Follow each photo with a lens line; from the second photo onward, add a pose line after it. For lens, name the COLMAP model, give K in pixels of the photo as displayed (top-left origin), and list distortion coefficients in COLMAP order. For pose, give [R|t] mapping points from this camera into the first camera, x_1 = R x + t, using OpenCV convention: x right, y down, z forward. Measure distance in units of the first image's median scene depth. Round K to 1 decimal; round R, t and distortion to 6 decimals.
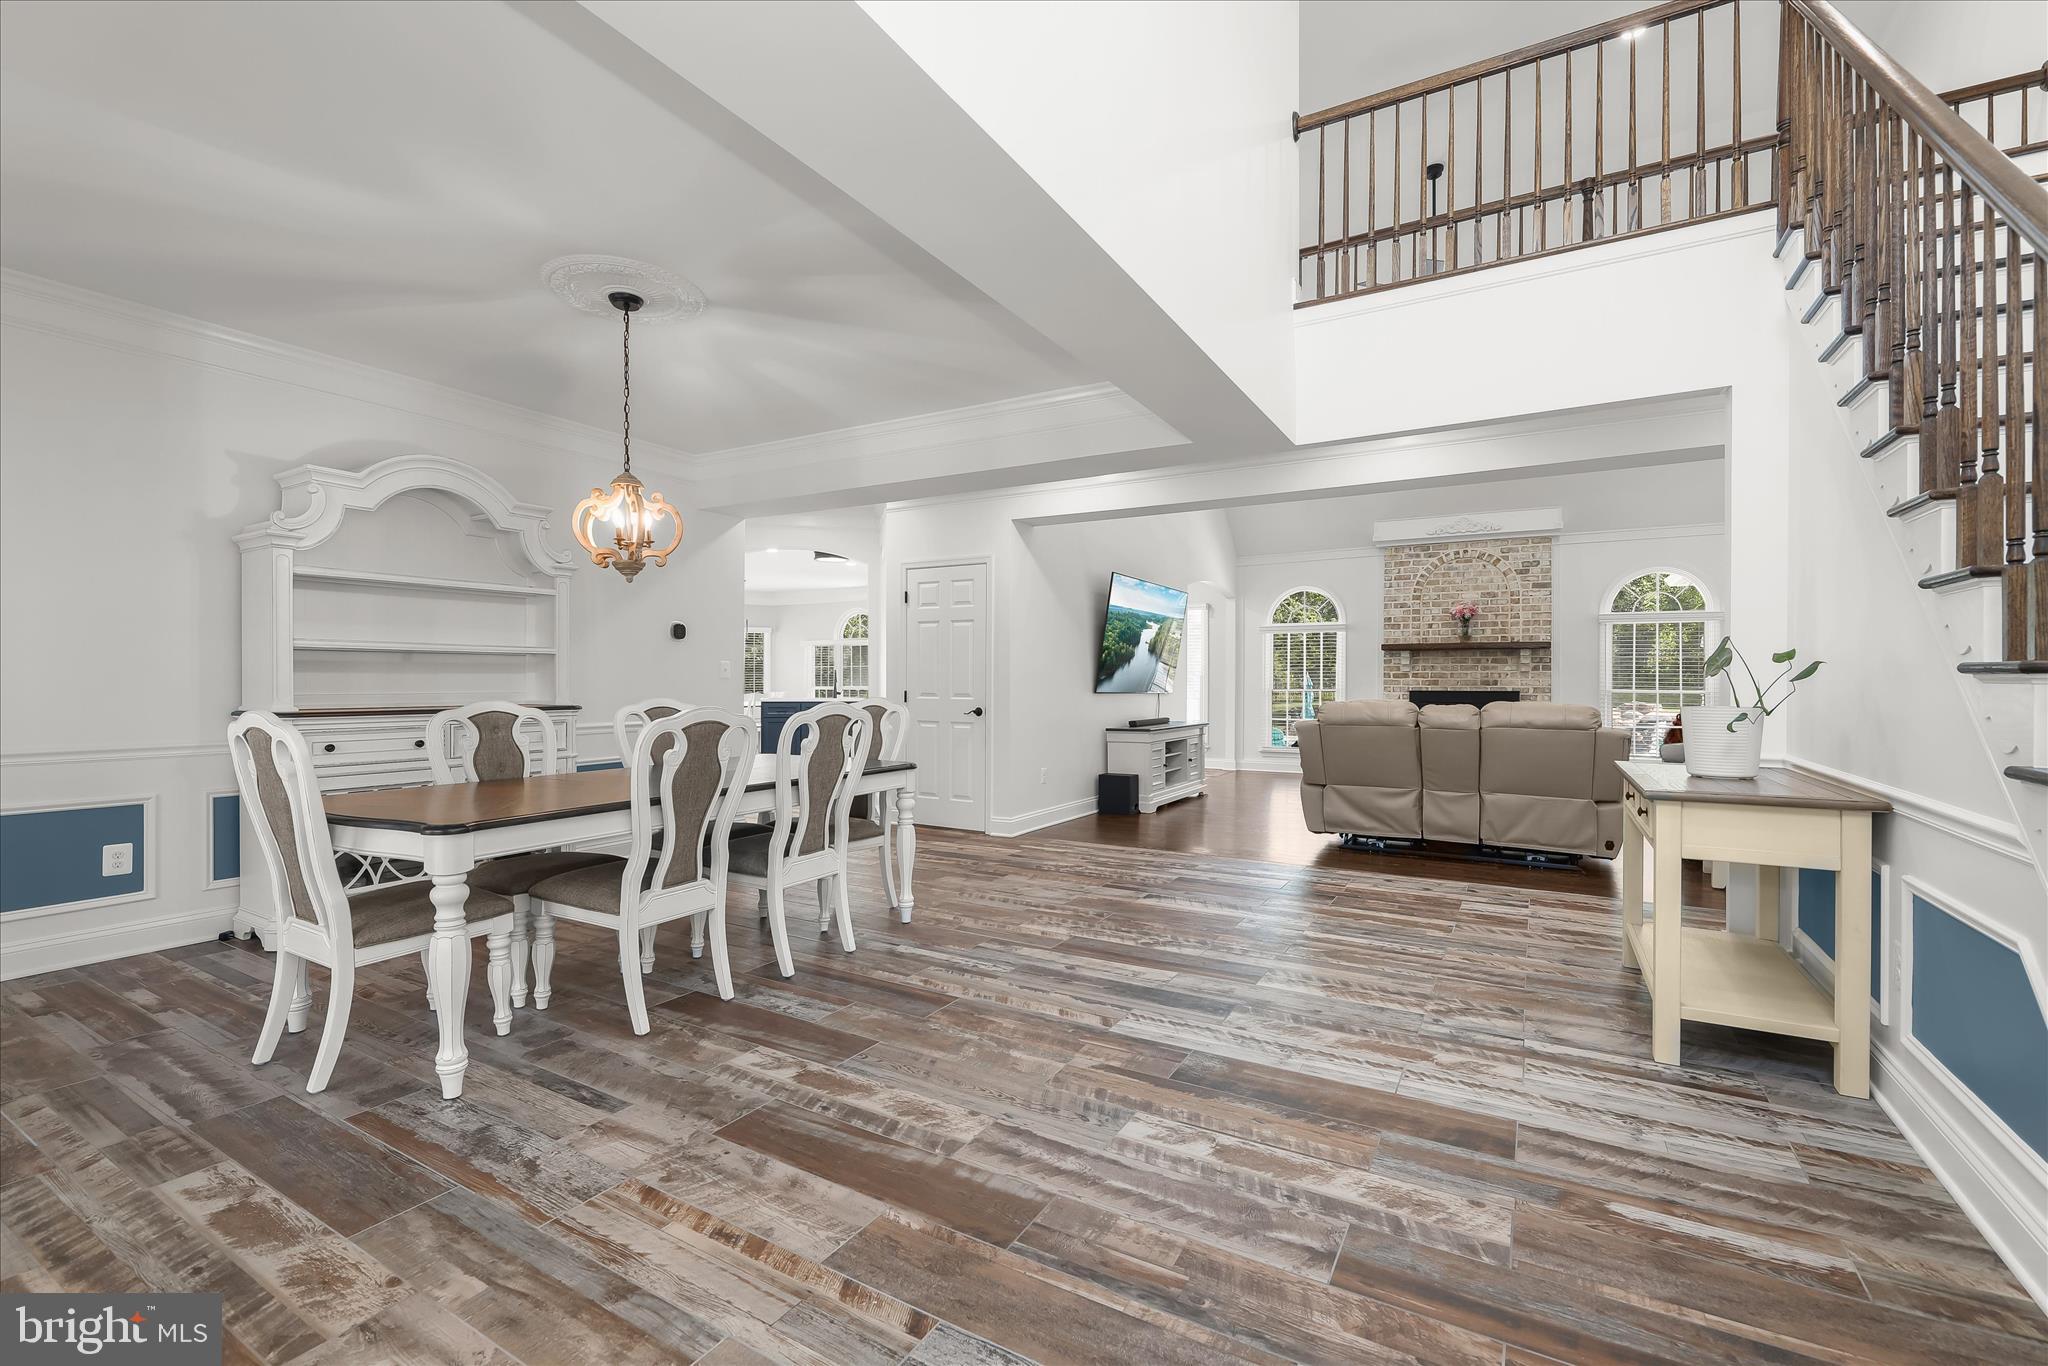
lens RADIAL K [[902.5, 0, 1025.0], [0, 902.5, 695.9], [0, 0, 1]] dist [-0.000275, -0.000878]
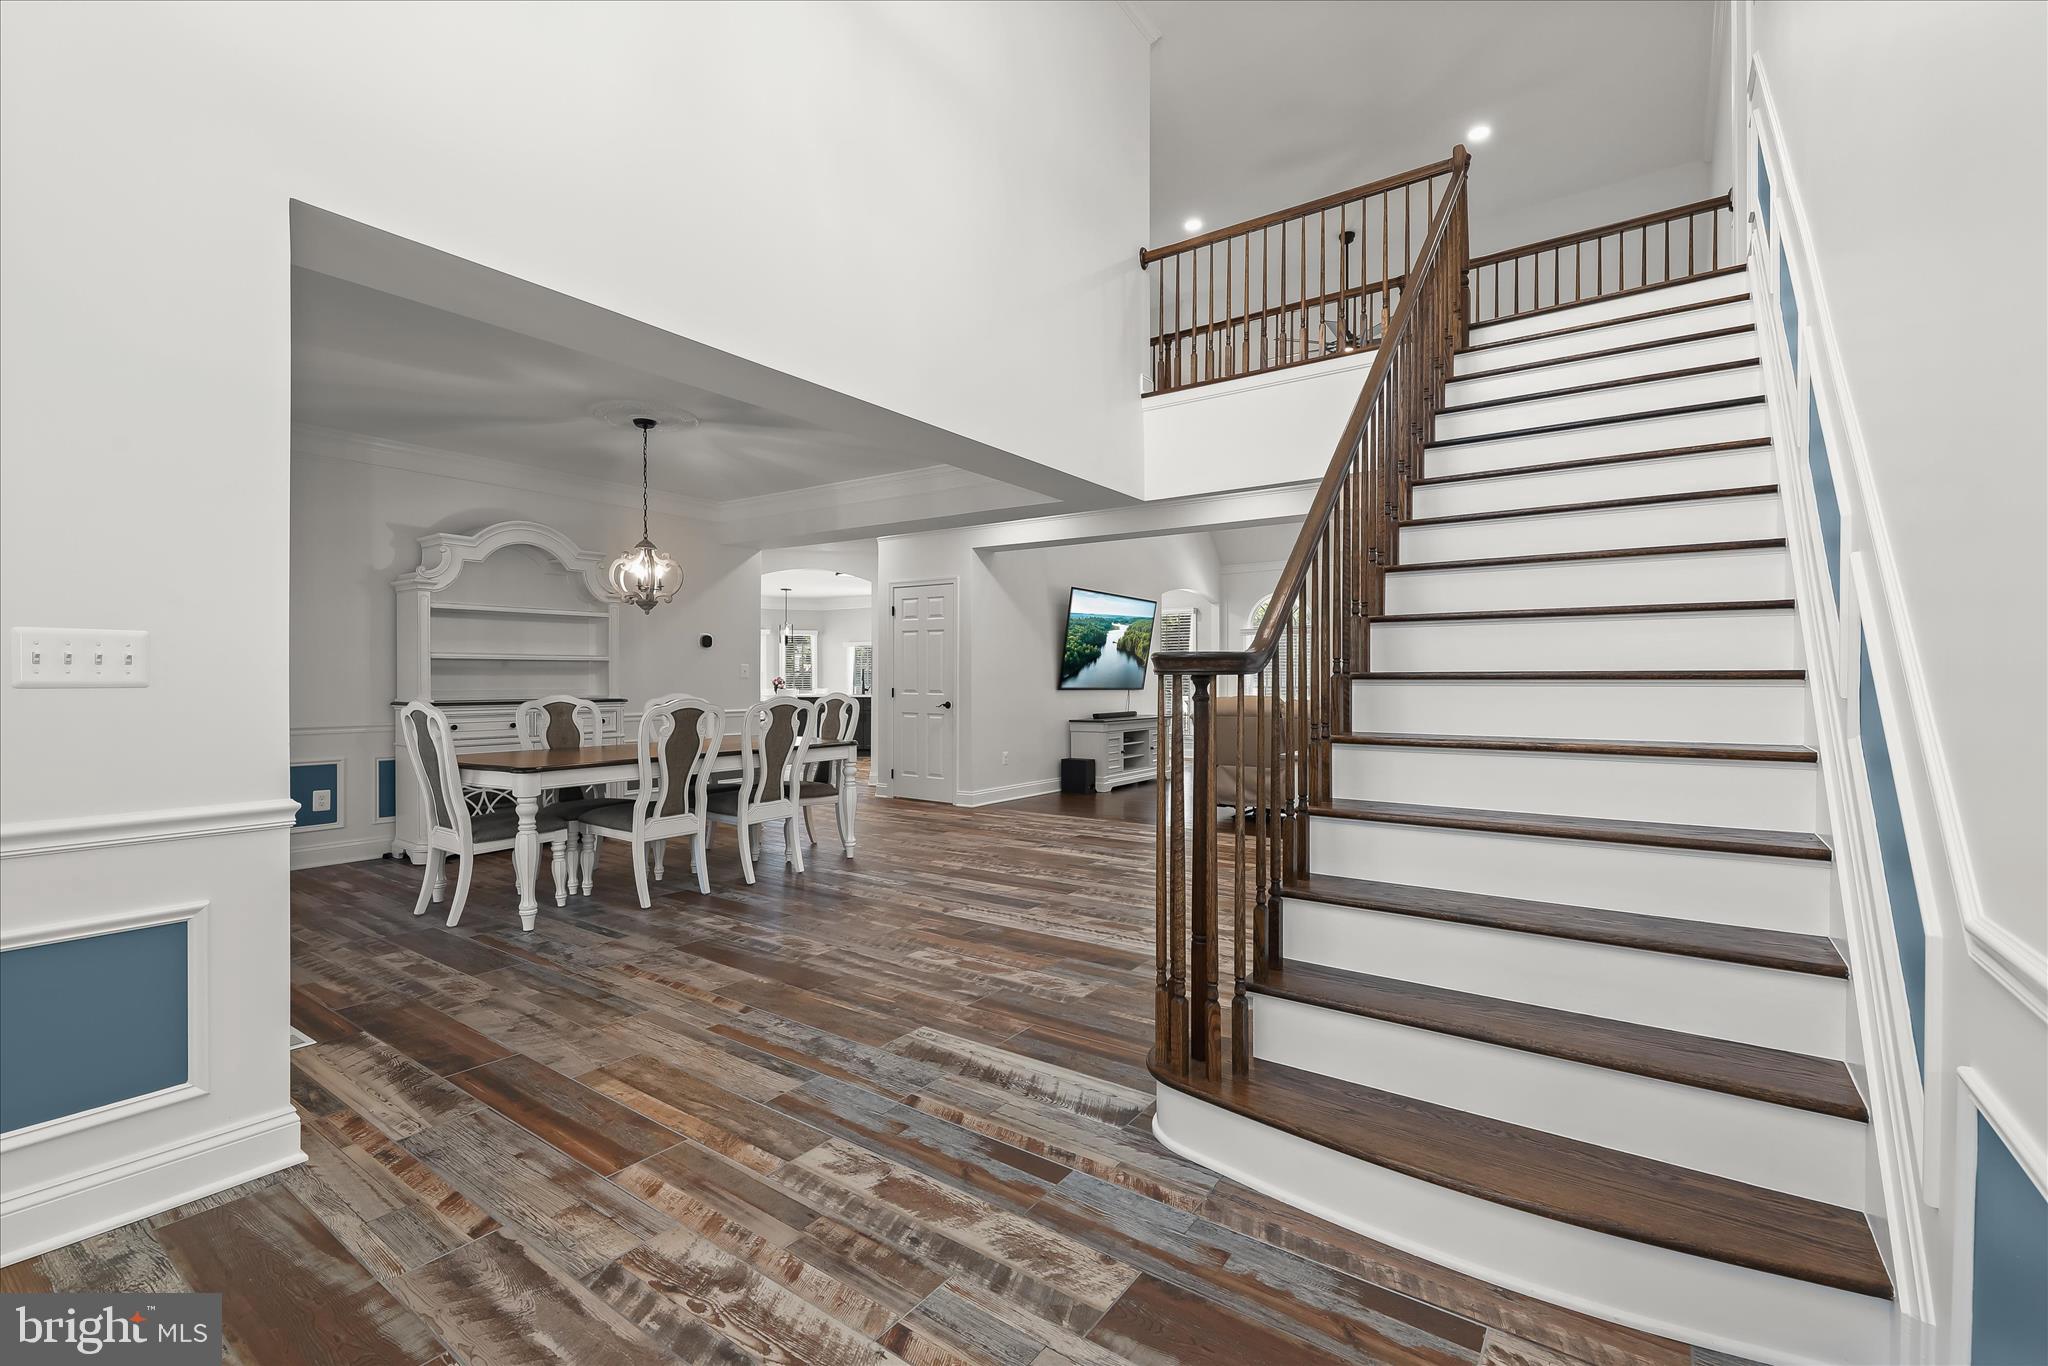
lens RADIAL K [[927.4, 0, 1024.8], [0, 927.4, 694.8], [0, 0, 1]] dist [0.004411, -0.000136]
pose [[0.995671, 0.000728, -0.092943, 0.351820], [-0.000532, 0.999998, 0.002135, 0.001681], [0.092944, -0.002076, 0.995669, -0.501194]]
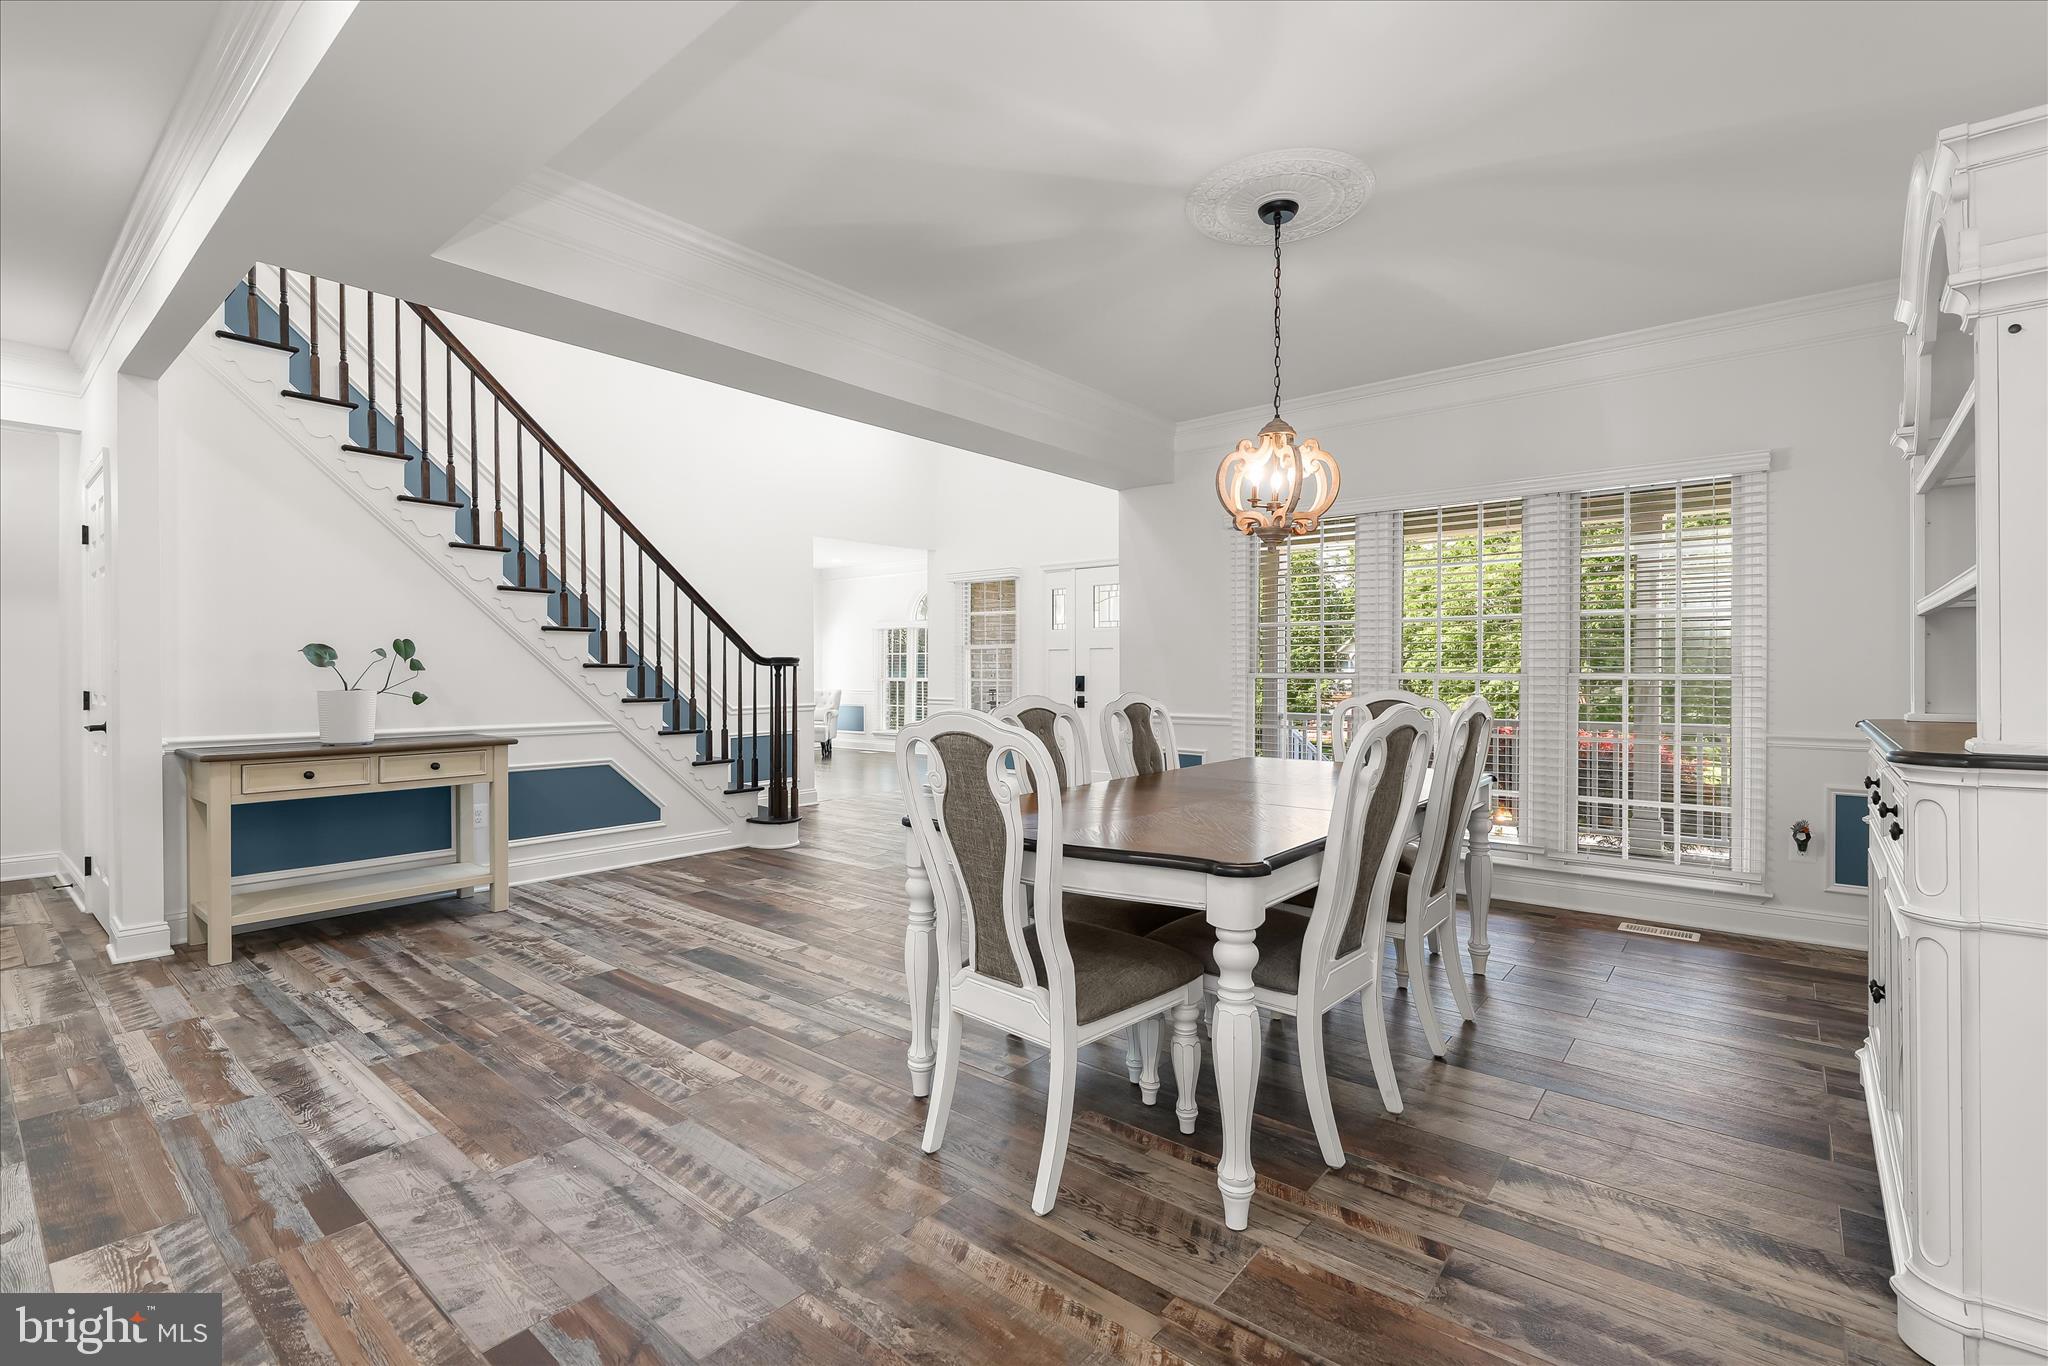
lens RADIAL K [[927.4, 0, 1024.8], [0, 927.4, 694.8], [0, 0, 1]] dist [0.004411, -0.000136]
pose [[-0.987853, -0.005928, 0.155278, -0.390077], [0.000872, 0.999045, 0.043686, -0.037361], [-0.155388, 0.043291, -0.986904, 2.118461]]
